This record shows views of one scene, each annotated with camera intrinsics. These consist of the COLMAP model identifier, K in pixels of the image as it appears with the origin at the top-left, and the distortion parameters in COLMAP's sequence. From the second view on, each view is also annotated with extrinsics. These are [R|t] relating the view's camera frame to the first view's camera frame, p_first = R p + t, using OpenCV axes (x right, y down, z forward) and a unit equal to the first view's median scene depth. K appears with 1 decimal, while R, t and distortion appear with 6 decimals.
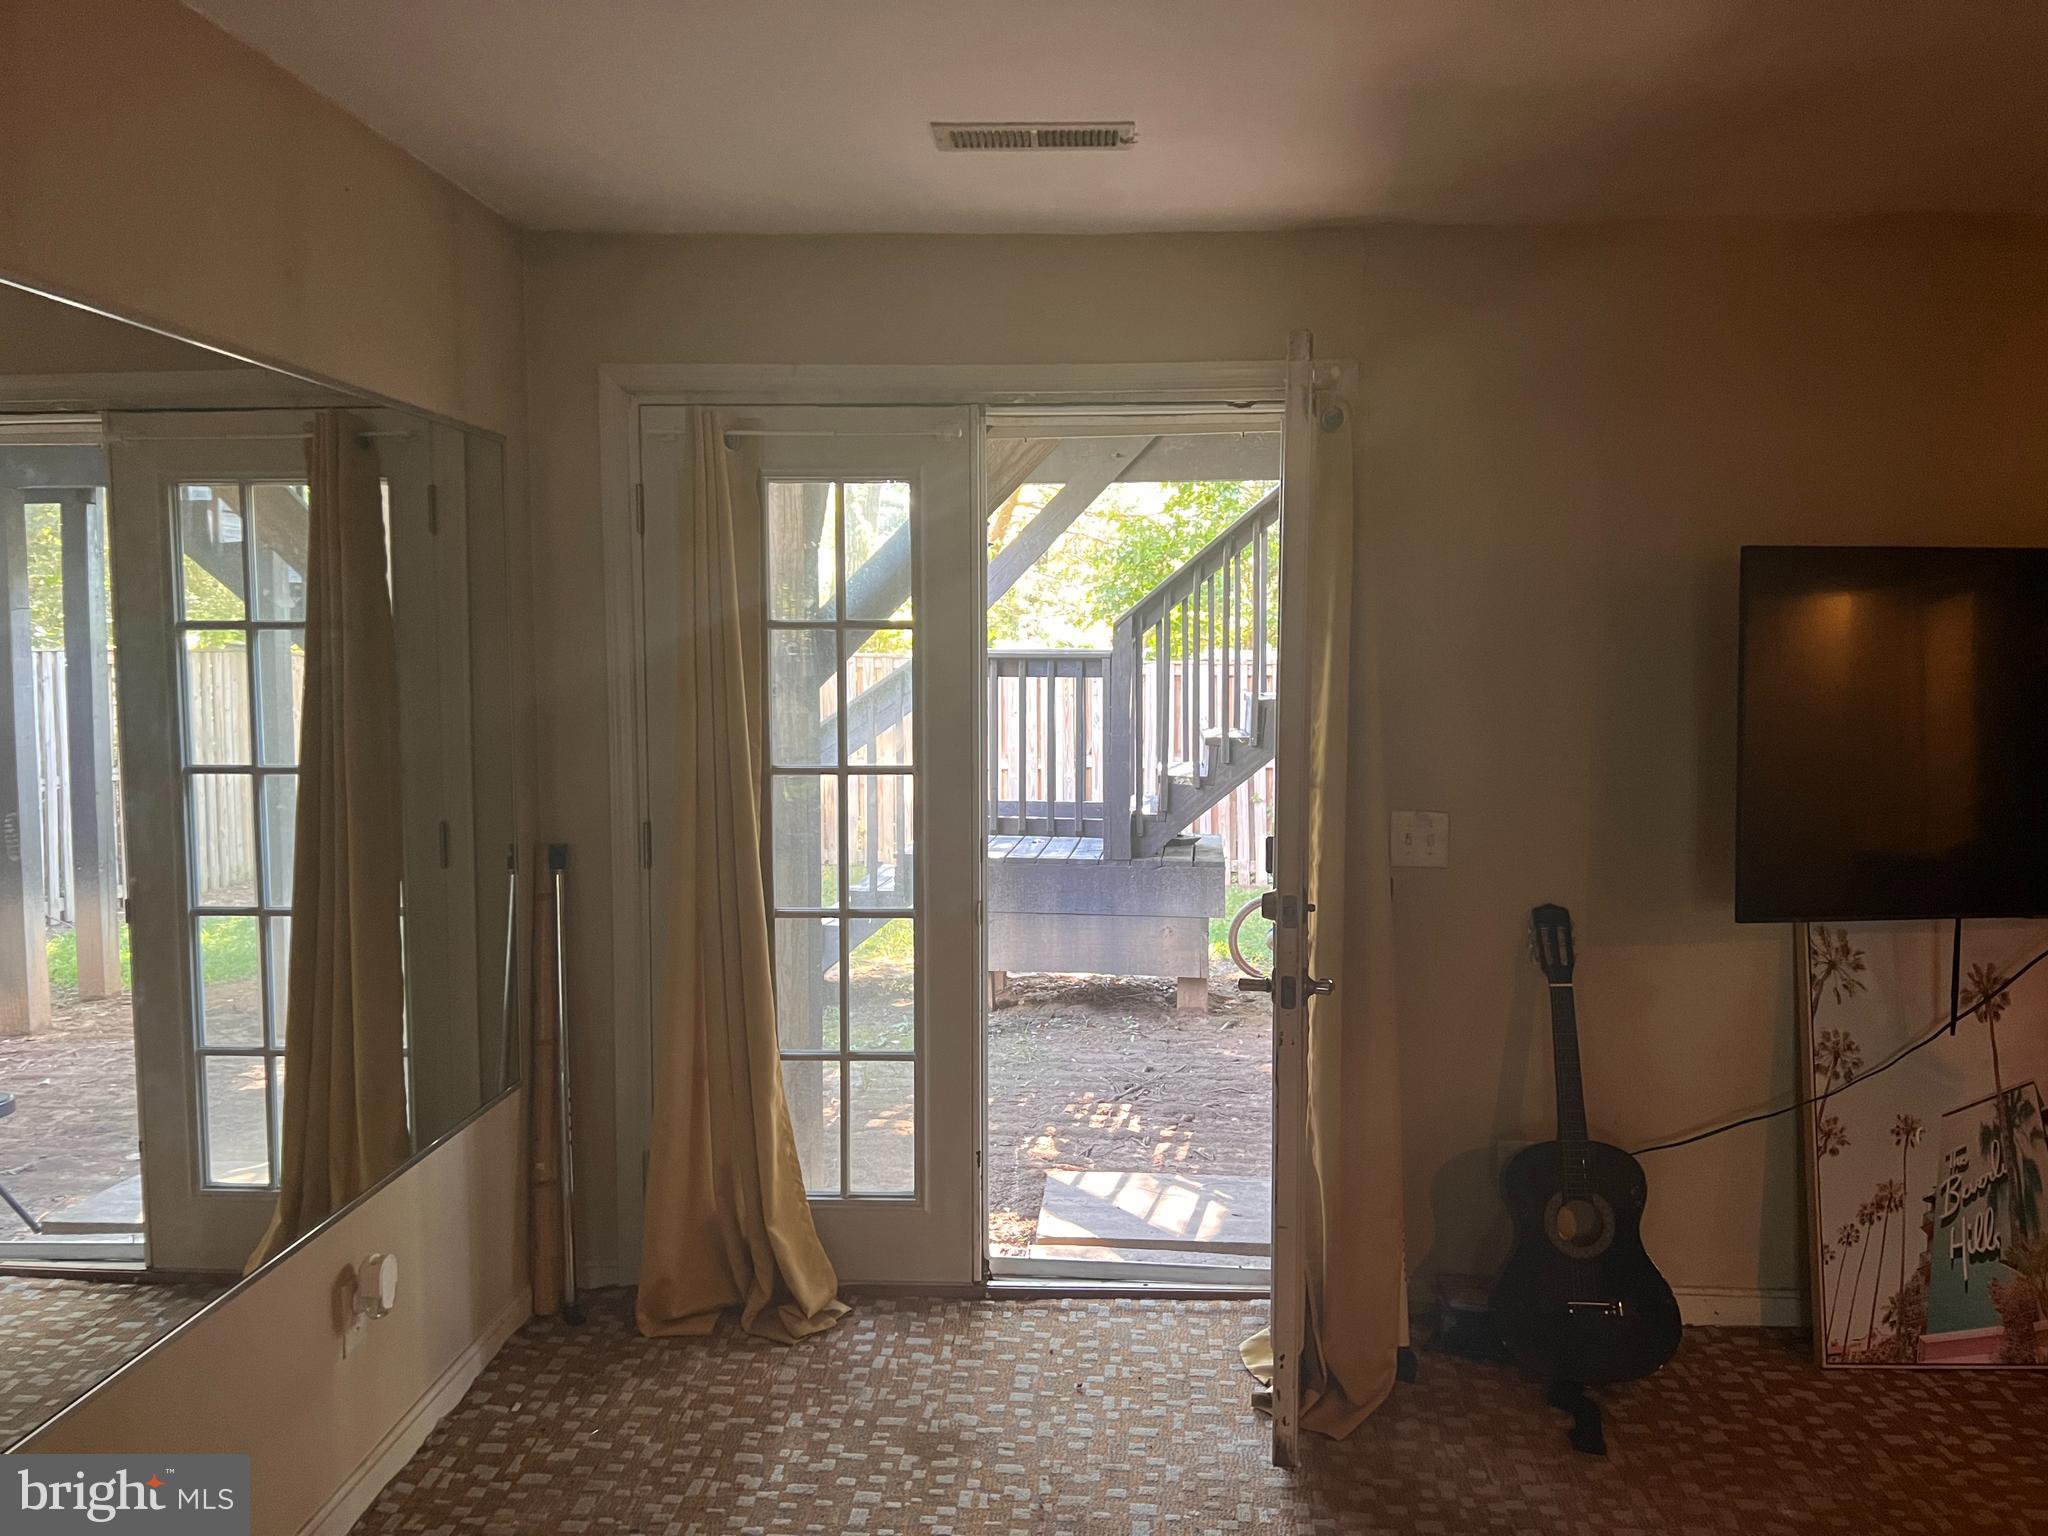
lens RADIAL K [[1538.4, 0, 1029.1], [0, 1538.4, 771.2], [0, 0, 1]] dist [0.068994, -0.078010]
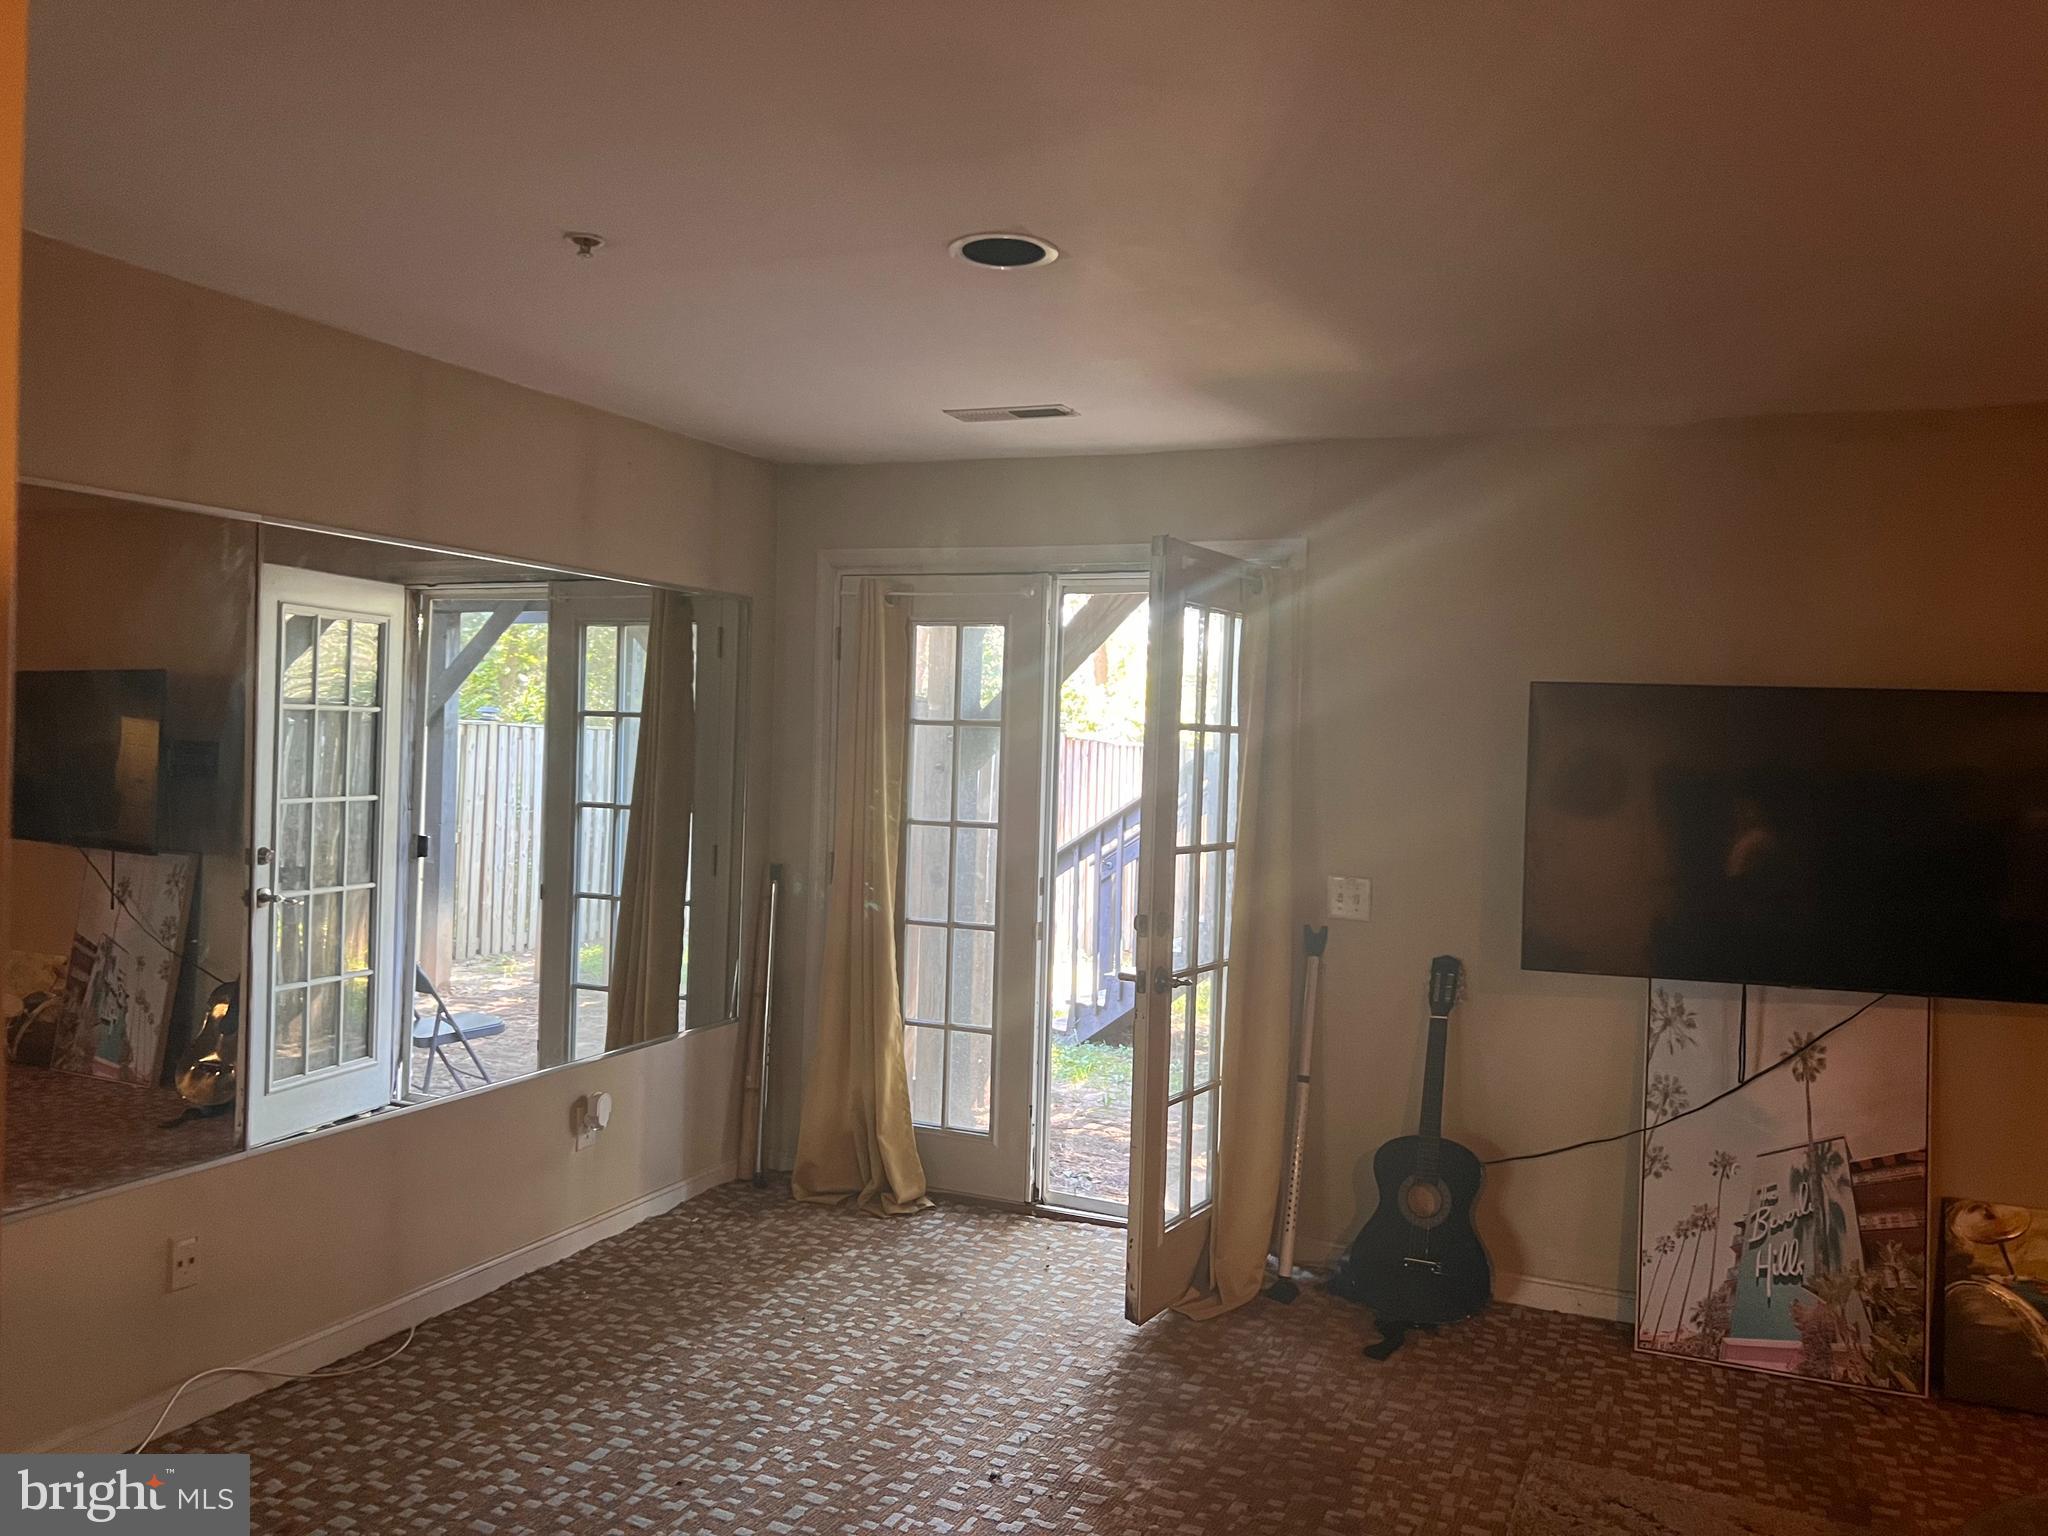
lens RADIAL K [[1538.4, 0, 1029.1], [0, 1538.4, 771.2], [0, 0, 1]] dist [0.068994, -0.078010]
pose [[0.935127, 0.037412, -0.352331, 0.473589], [-0.061122, 0.996535, -0.056406, 0.027995], [0.349000, 0.074282, 0.934174, -0.334224]]
